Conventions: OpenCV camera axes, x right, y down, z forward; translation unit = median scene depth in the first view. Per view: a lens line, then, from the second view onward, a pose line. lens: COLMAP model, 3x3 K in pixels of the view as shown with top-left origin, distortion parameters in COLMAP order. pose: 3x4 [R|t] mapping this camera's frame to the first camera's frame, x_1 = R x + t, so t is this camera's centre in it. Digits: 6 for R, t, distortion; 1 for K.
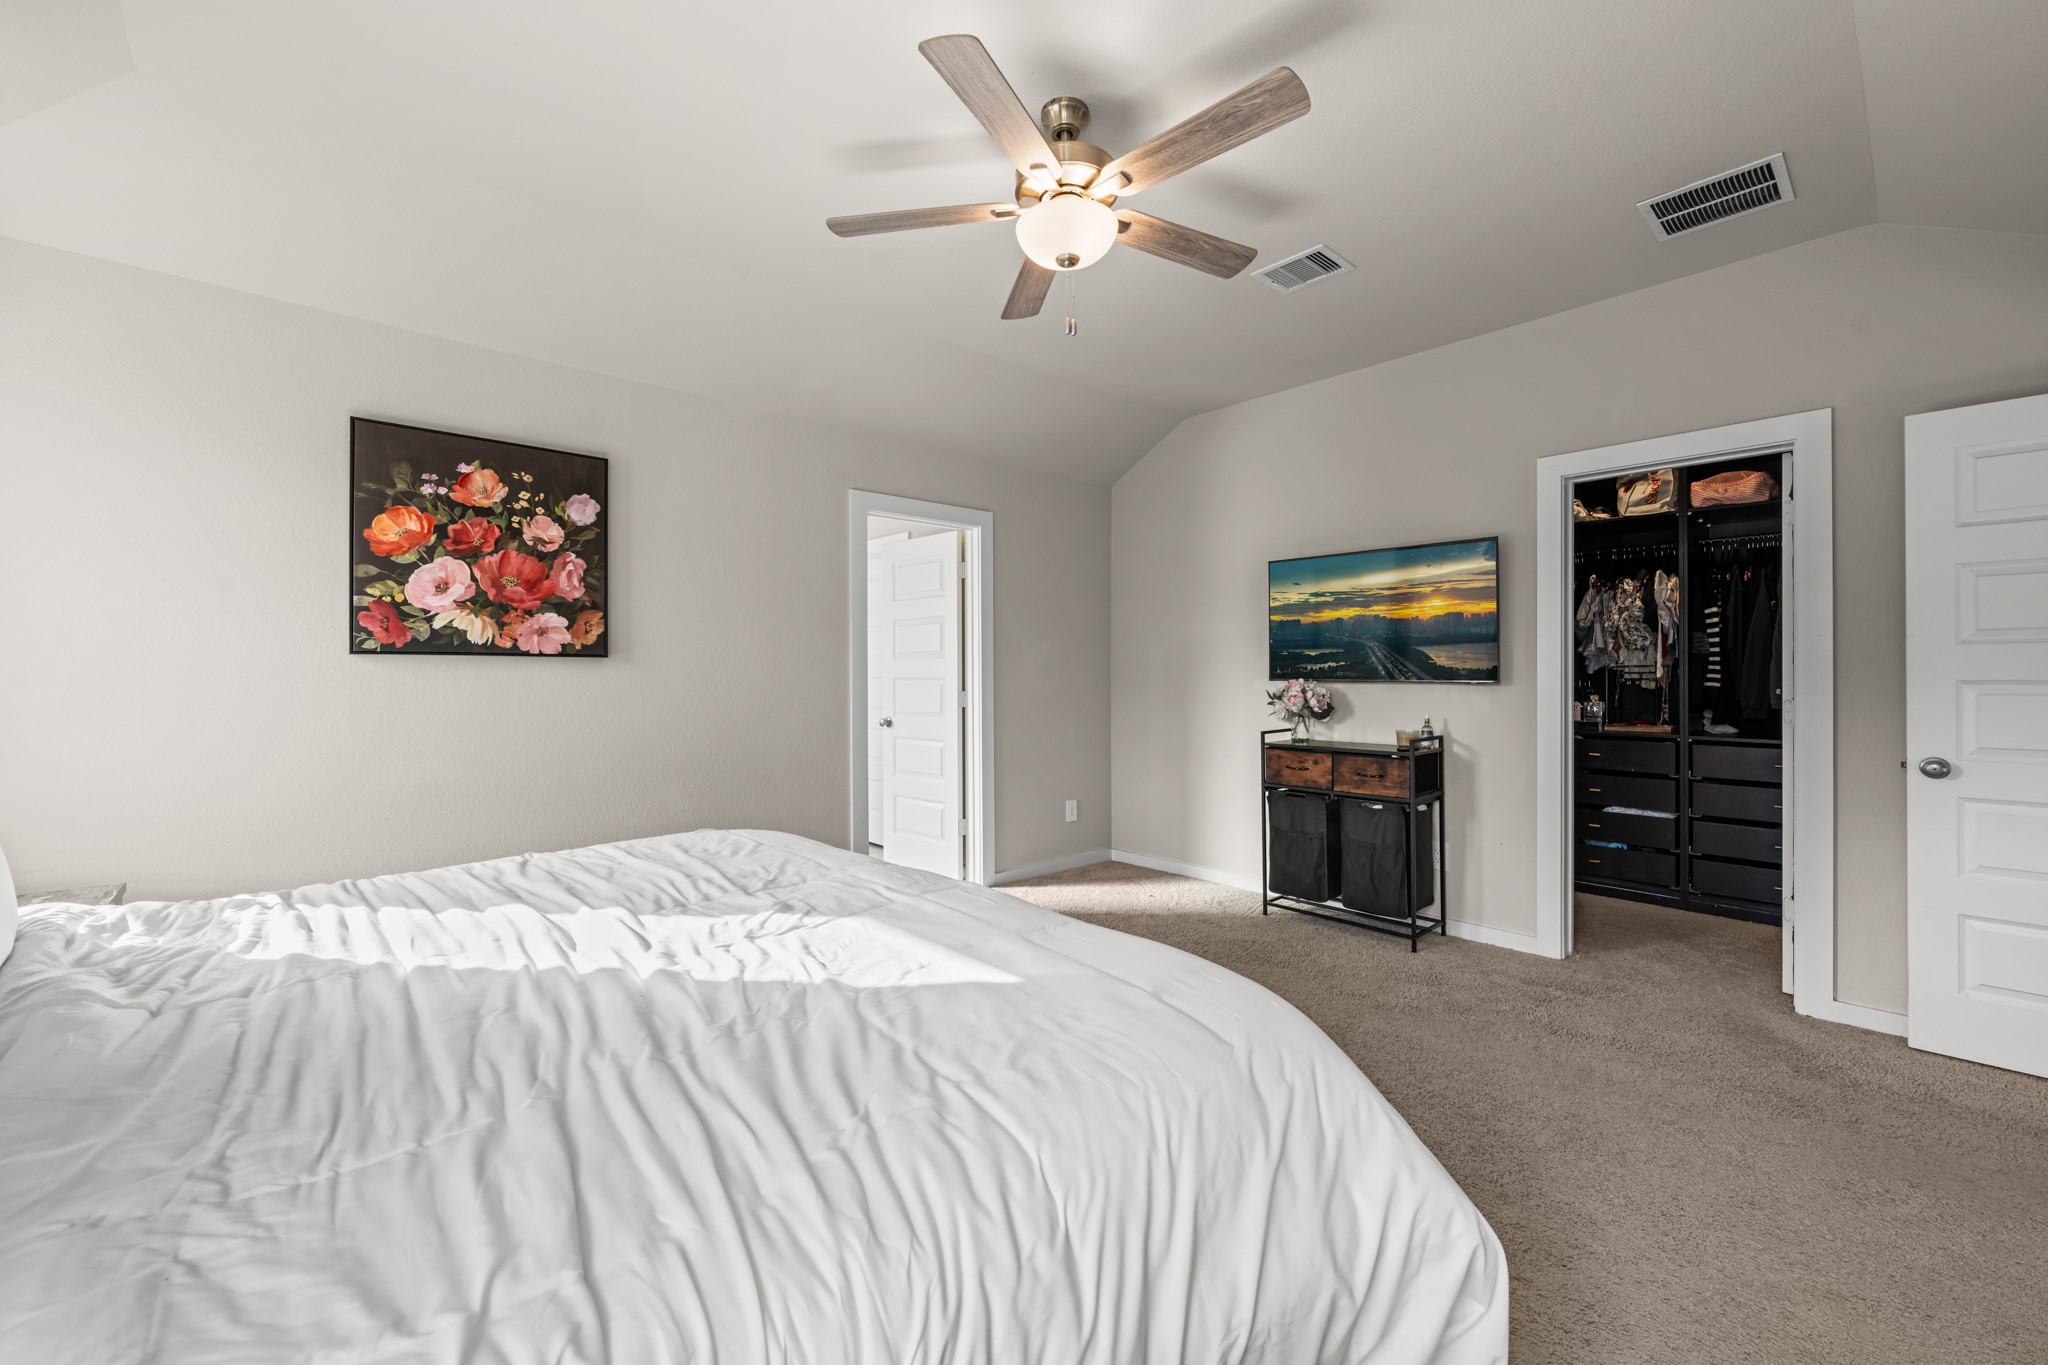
lens RADIAL K [[836.9, 0, 1030.3], [0, 836.9, 673.8], [0, 0, 1]] dist [-0.000221, -0.000077]
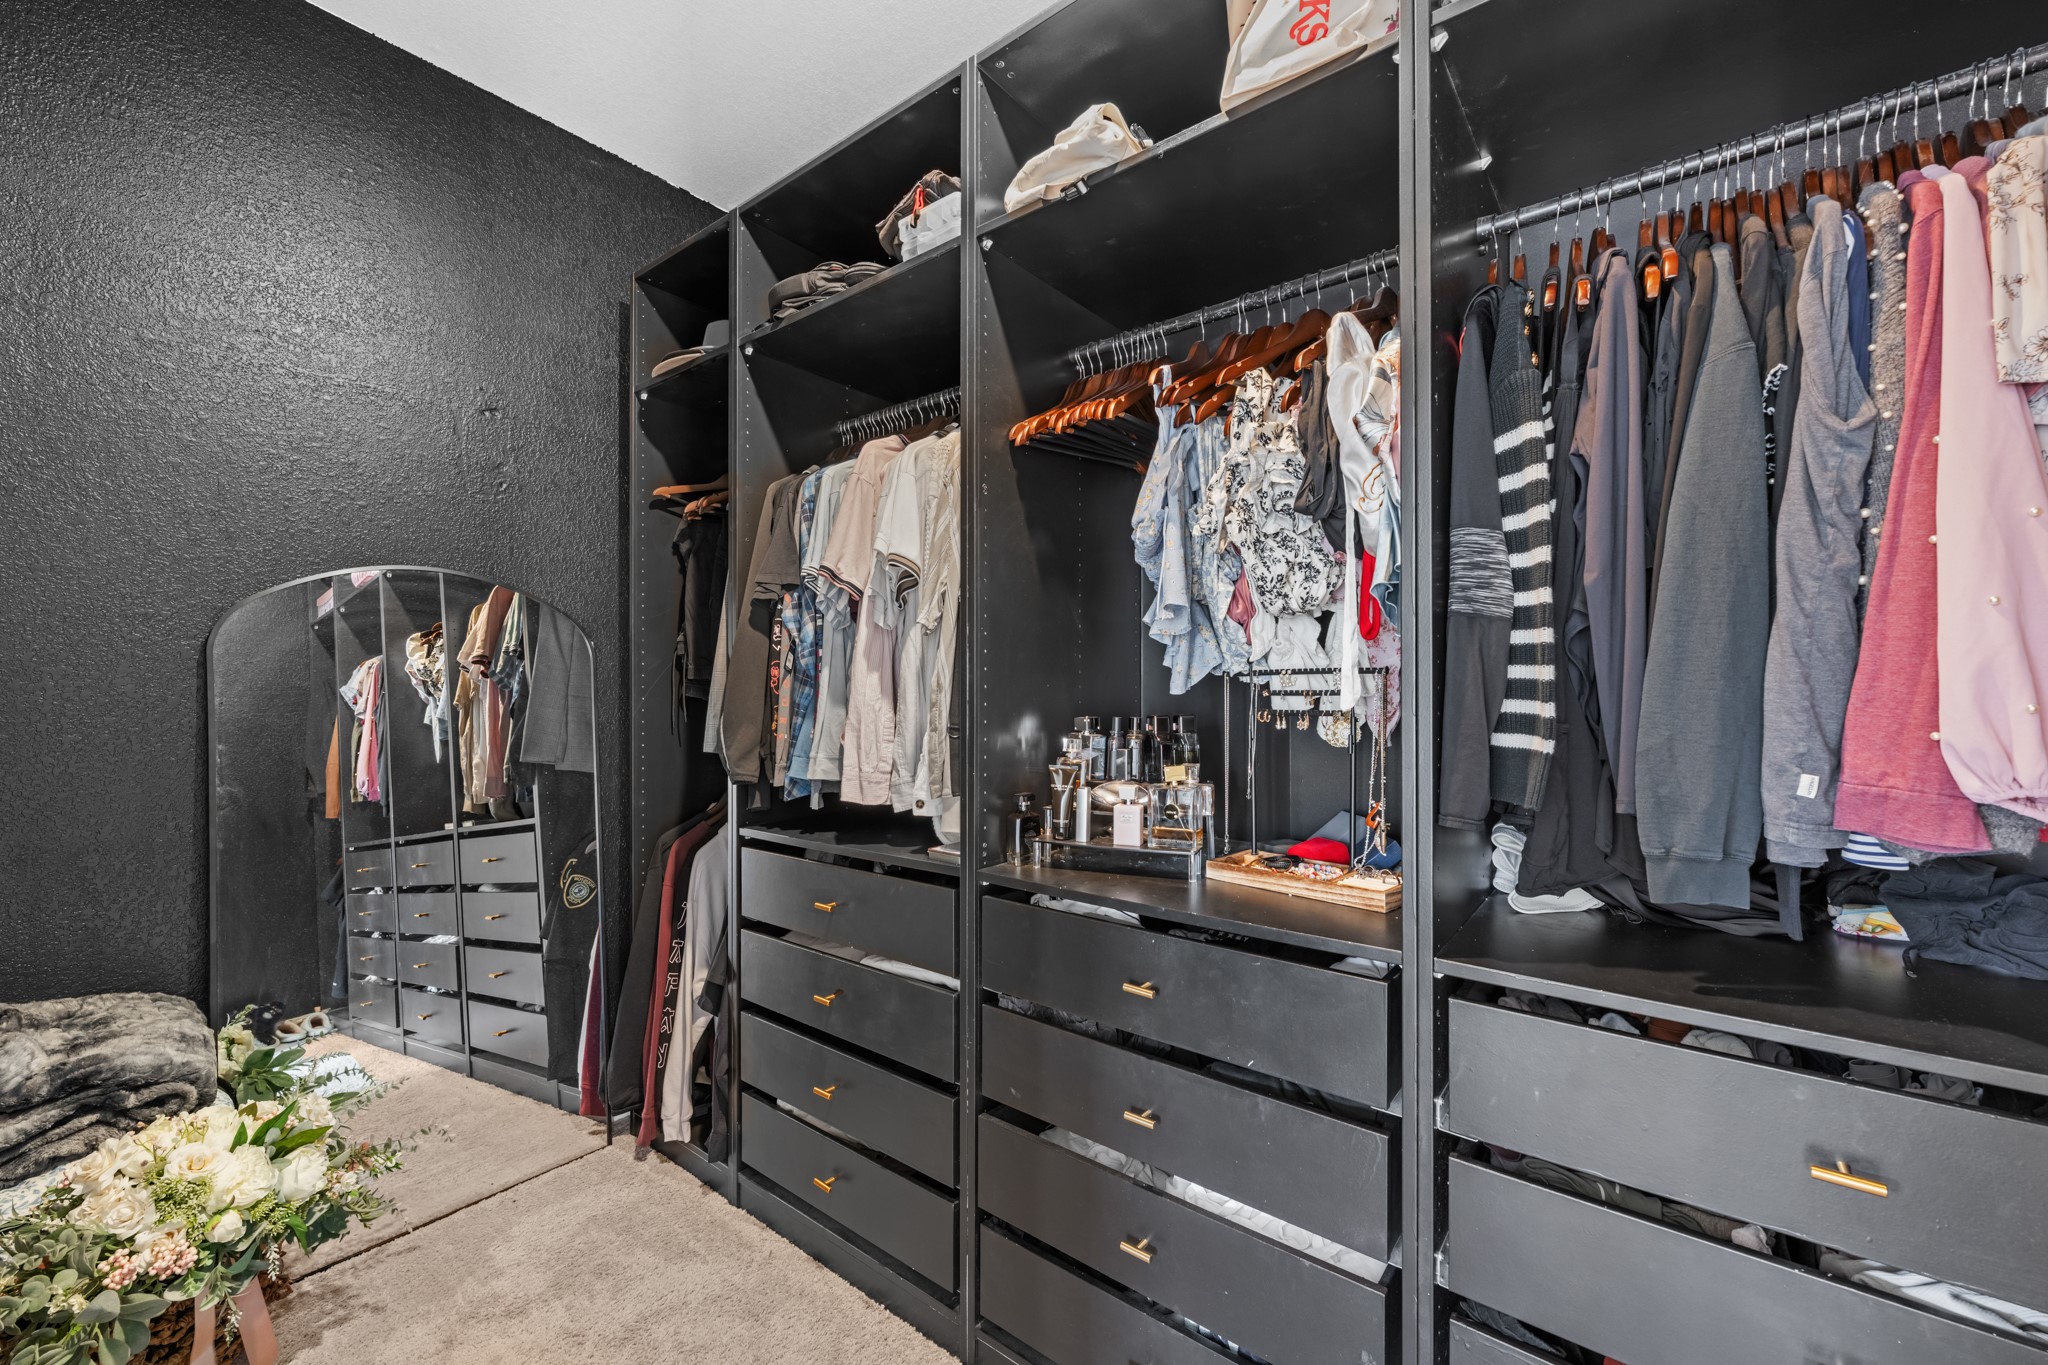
lens RADIAL K [[859.8, 0, 1018.8], [0, 859.8, 691.5], [0, 0, 1]] dist [0.000063, 0.000000]
pose [[0.990125, 0.002406, 0.140168, 0.608326], [-0.003033, 0.999986, 0.004262, -0.002923], [-0.140156, -0.004645, 0.990119, 0.740016]]
